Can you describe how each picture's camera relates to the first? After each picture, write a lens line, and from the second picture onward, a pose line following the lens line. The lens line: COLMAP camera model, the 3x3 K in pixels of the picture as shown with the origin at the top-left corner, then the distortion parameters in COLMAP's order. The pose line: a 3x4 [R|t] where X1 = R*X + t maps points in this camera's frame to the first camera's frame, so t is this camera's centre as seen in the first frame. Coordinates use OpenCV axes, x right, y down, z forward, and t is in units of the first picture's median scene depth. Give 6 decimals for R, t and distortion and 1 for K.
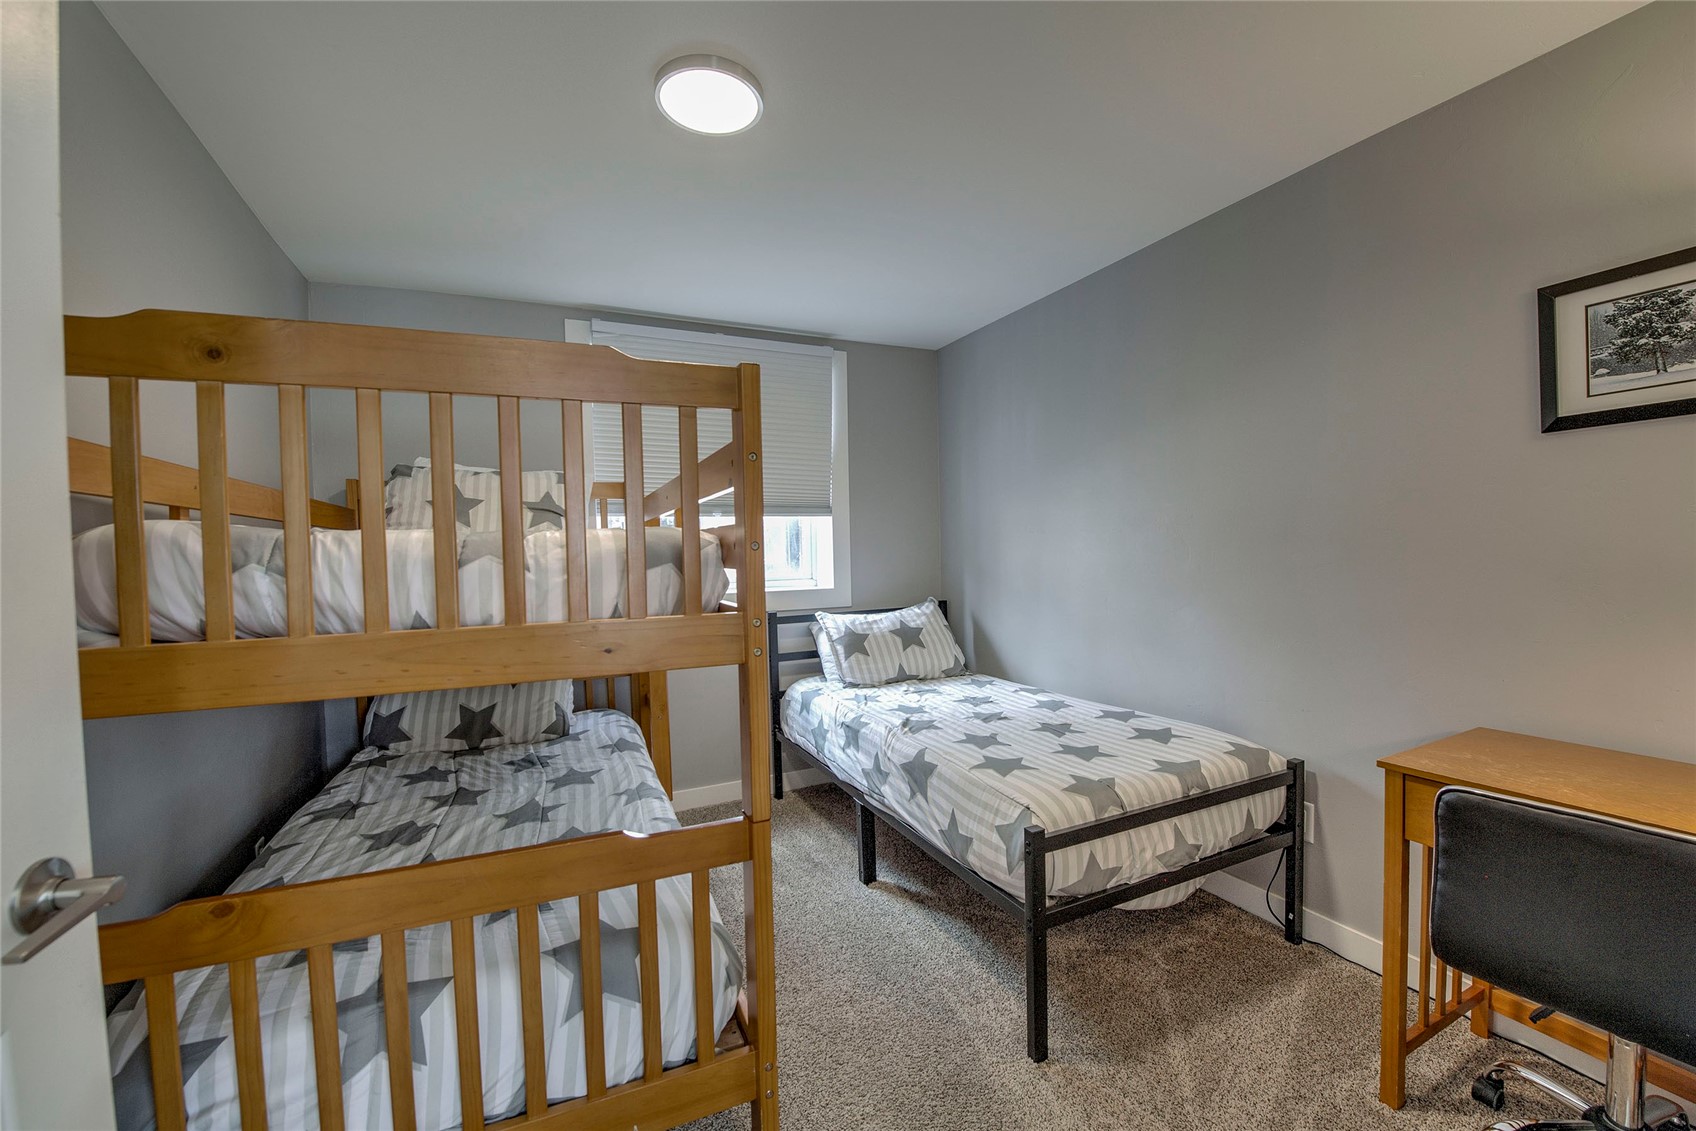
lens RADIAL K [[709.4, 0, 845.4], [0, 709.4, 568.8], [0, 0, 1]] dist [-0.023756, -0.000559]
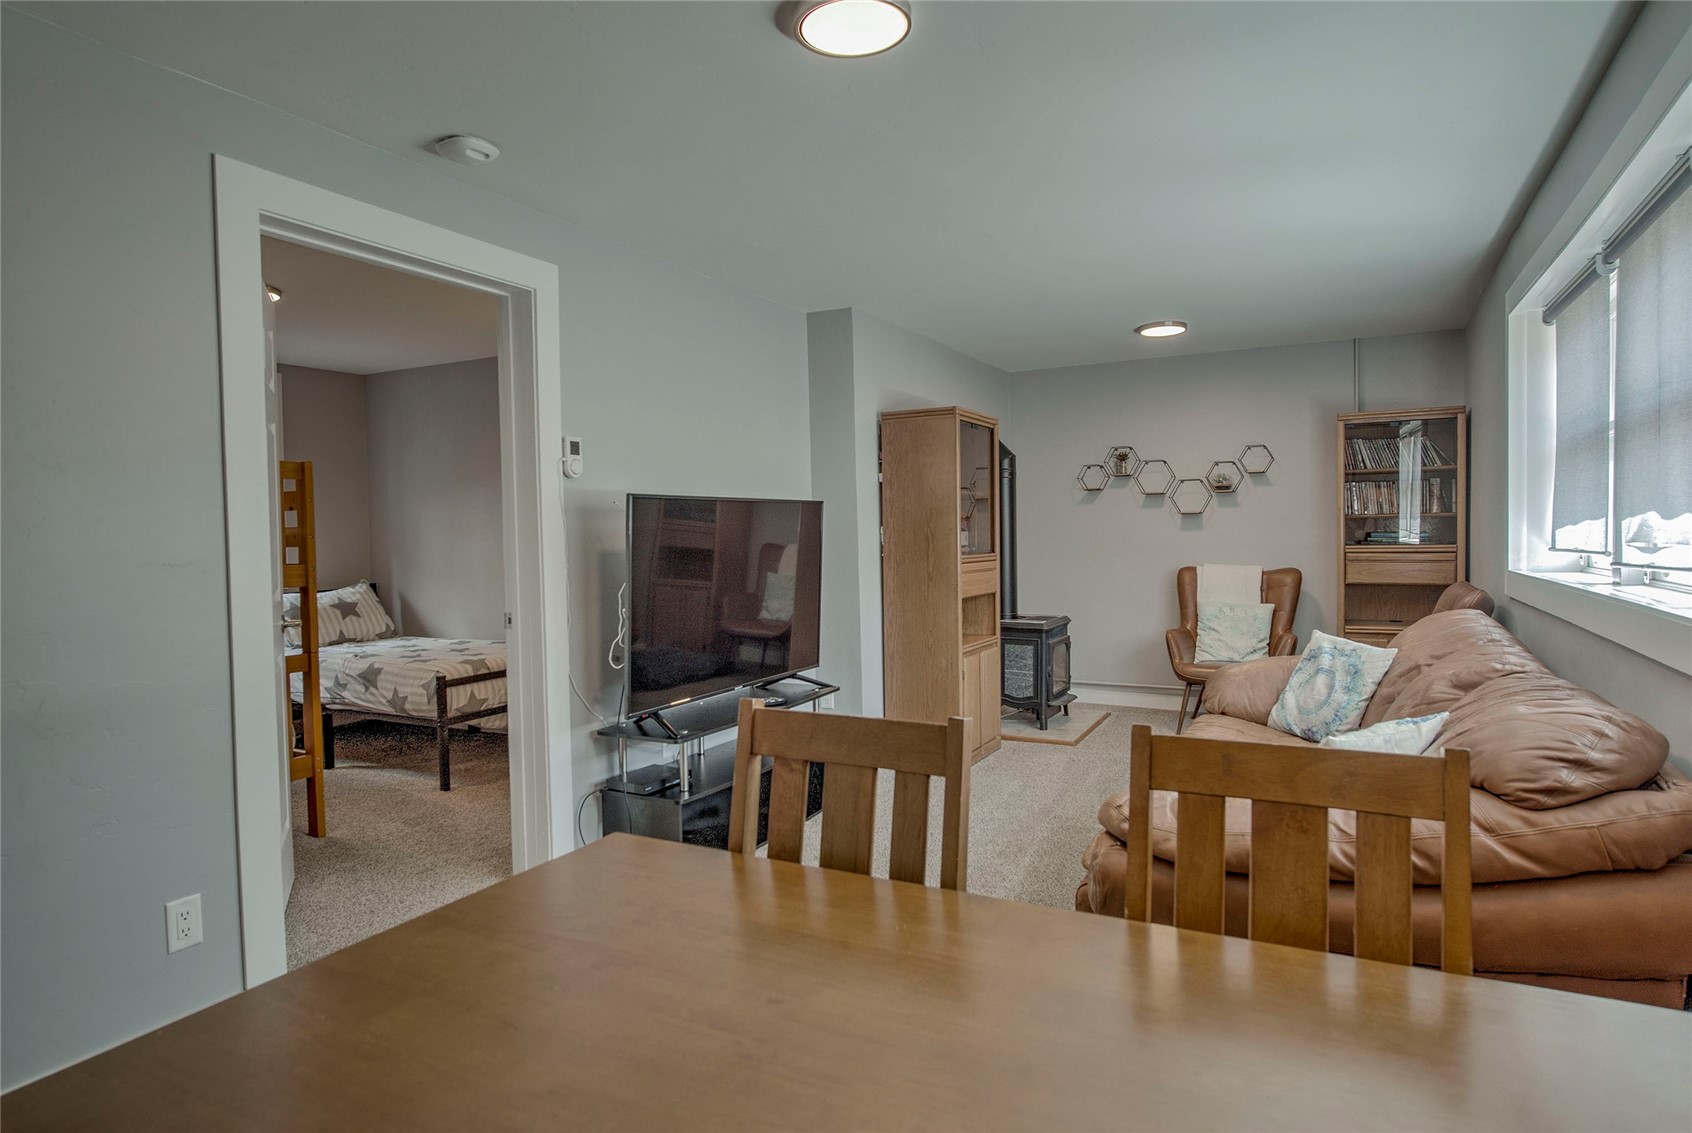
lens RADIAL K [[950.5, 0, 841.5], [0, 950.5, 565.4], [0, 0, 1]] dist [-0.002253, -0.000887]
pose [[0.809519, -0.012092, 0.586969, -0.311168], [0.015107, 0.999886, -0.000236, 0.049938], [-0.586900, 0.009059, 0.809609, -1.471615]]
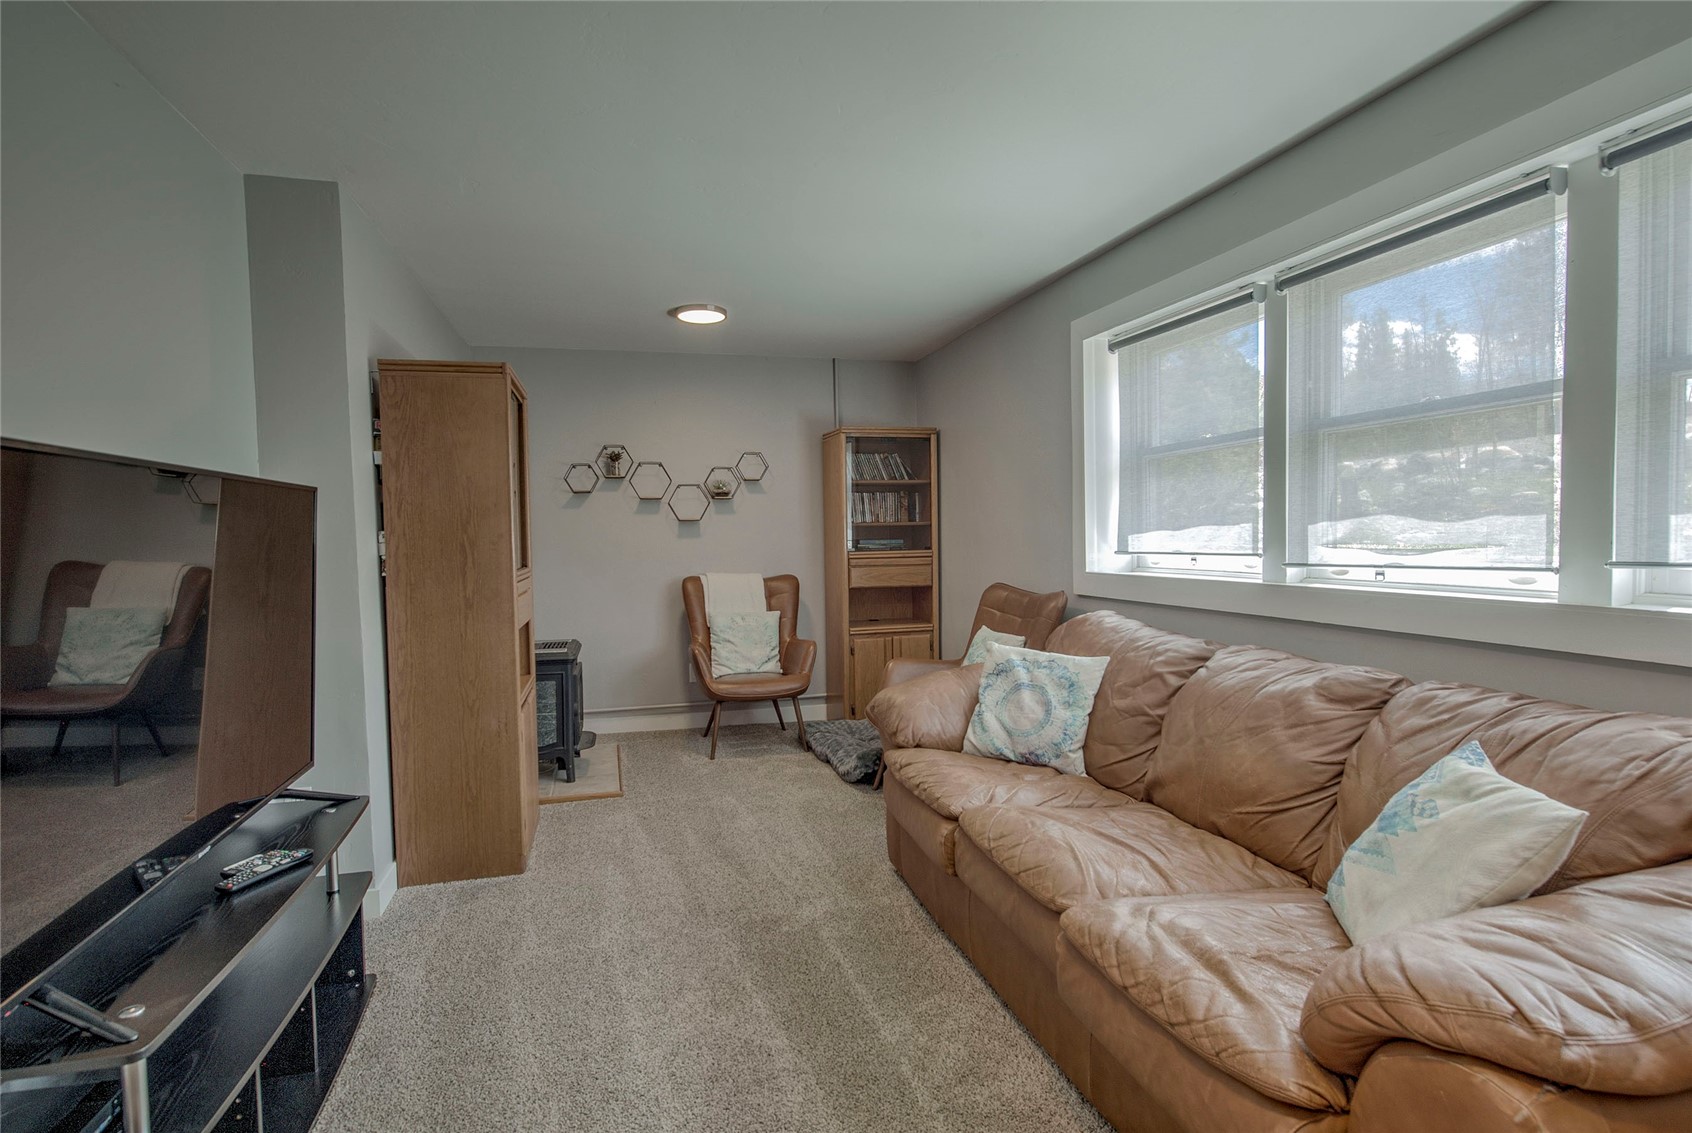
lens RADIAL K [[847.5, 0, 841.4], [0, 847.5, 570.7], [0, 0, 1]] dist [-0.002881, -0.000648]
pose [[0.188442, -0.026684, 0.981722, -0.112936], [0.039841, 0.999016, 0.019507, 0.026571], [-0.981276, 0.035437, 0.189319, -0.776416]]
